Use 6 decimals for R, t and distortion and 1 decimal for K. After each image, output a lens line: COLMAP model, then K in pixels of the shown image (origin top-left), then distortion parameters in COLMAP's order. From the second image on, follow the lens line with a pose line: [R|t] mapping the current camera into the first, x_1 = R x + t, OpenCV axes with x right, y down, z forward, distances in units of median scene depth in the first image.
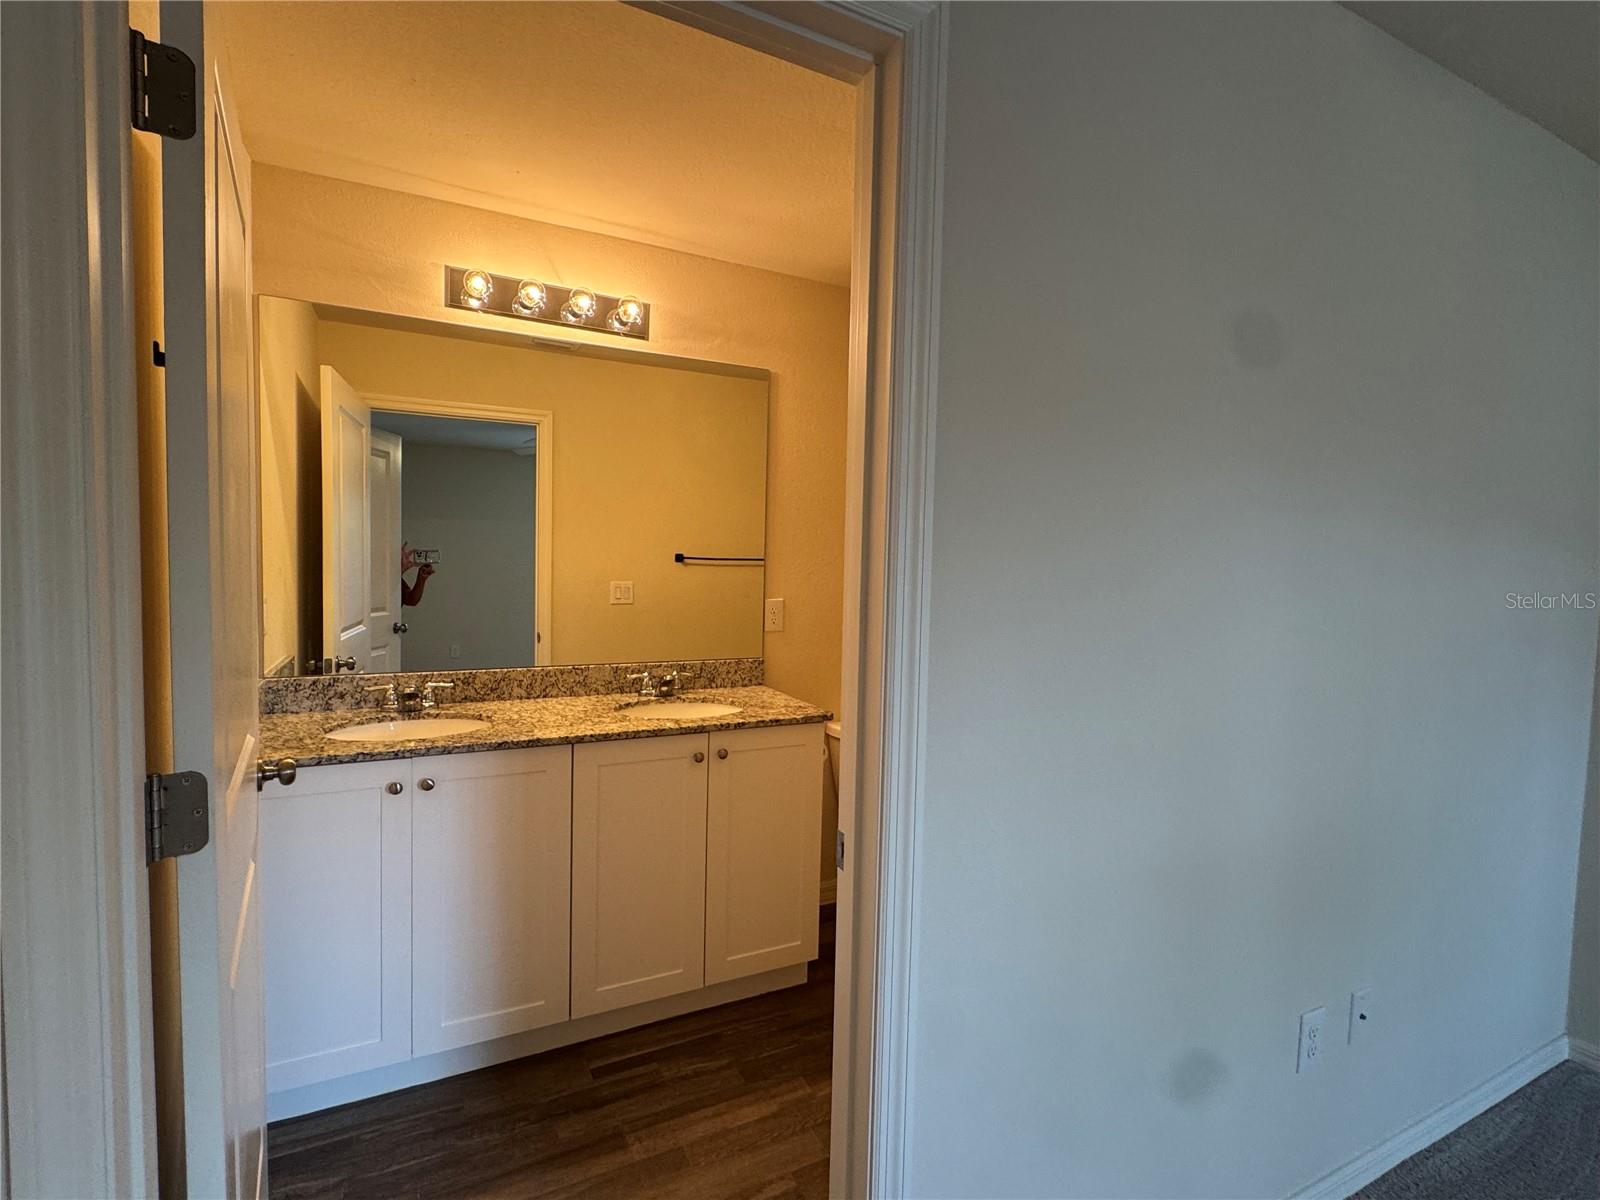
lens RADIAL K [[752.4, 0, 800.0], [0, 752.4, 600.0], [0, 0, 1]] dist [-0.005272, 0.000672]
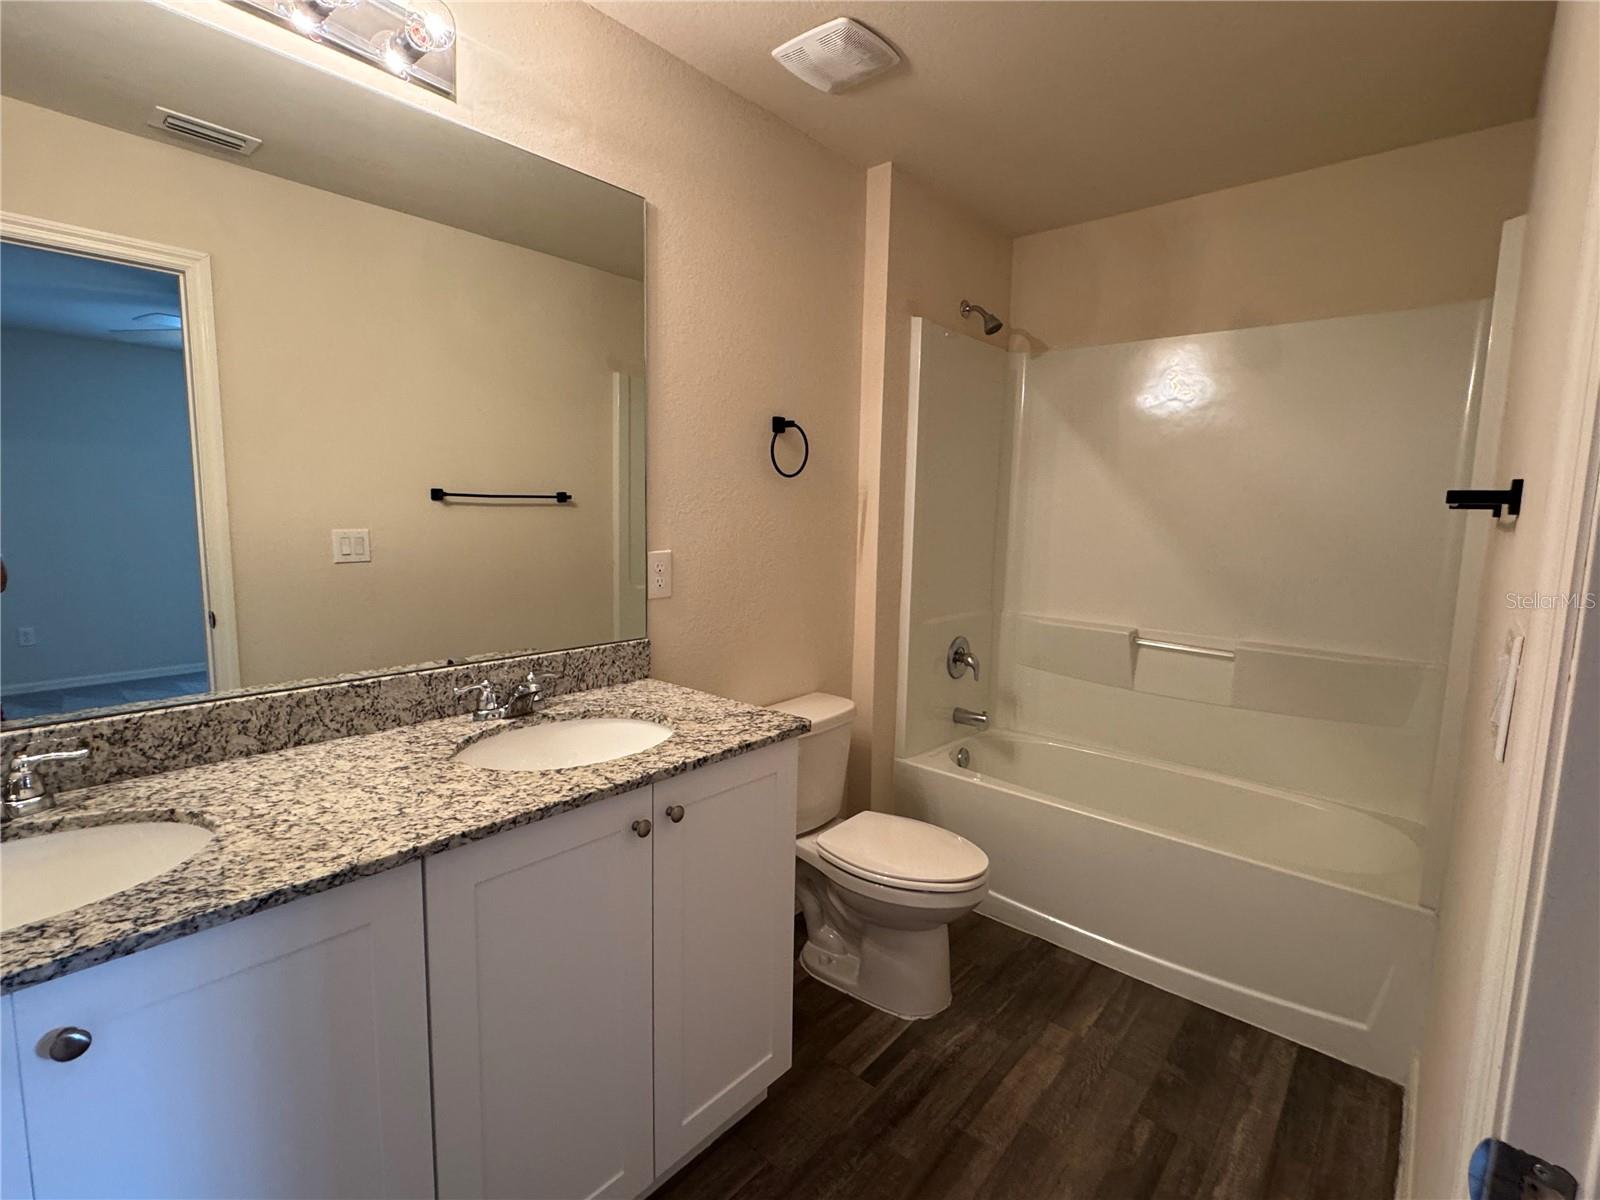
lens RADIAL K [[752.4, 0, 800.0], [0, 752.4, 600.0], [0, 0, 1]] dist [-0.005272, 0.000672]
pose [[0.925991, -0.051153, 0.374064, -0.203091], [0.022617, 0.996515, 0.080284, -0.010362], [-0.376867, -0.065881, 0.923921, 0.373110]]
